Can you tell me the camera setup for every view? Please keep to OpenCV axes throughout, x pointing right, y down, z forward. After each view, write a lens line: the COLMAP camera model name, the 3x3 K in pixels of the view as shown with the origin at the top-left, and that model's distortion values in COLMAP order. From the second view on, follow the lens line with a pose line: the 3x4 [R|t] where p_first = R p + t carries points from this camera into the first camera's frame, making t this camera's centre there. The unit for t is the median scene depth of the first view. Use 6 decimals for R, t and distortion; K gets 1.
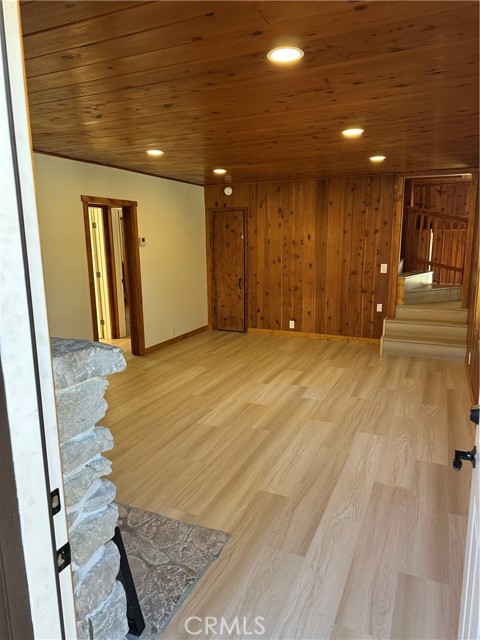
lens RADIAL K [[447.0, 0, 240.0], [0, 447.0, 320.0], [0, 0, 1]] dist [0.094638, -0.148640]
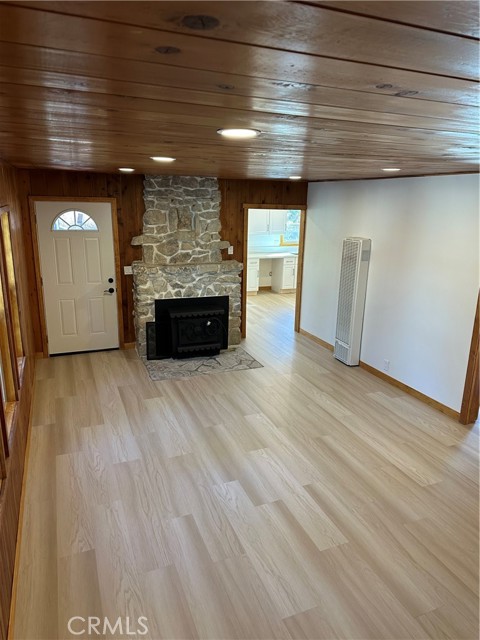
lens RADIAL K [[447.0, 0, 240.0], [0, 447.0, 320.0], [0, 0, 1]] dist [0.094638, -0.148640]
pose [[-0.696266, 0.191204, -0.691848, 0.716514], [-0.142637, 0.907788, 0.394430, -0.452702], [0.703469, 0.373311, -0.604789, 1.574527]]
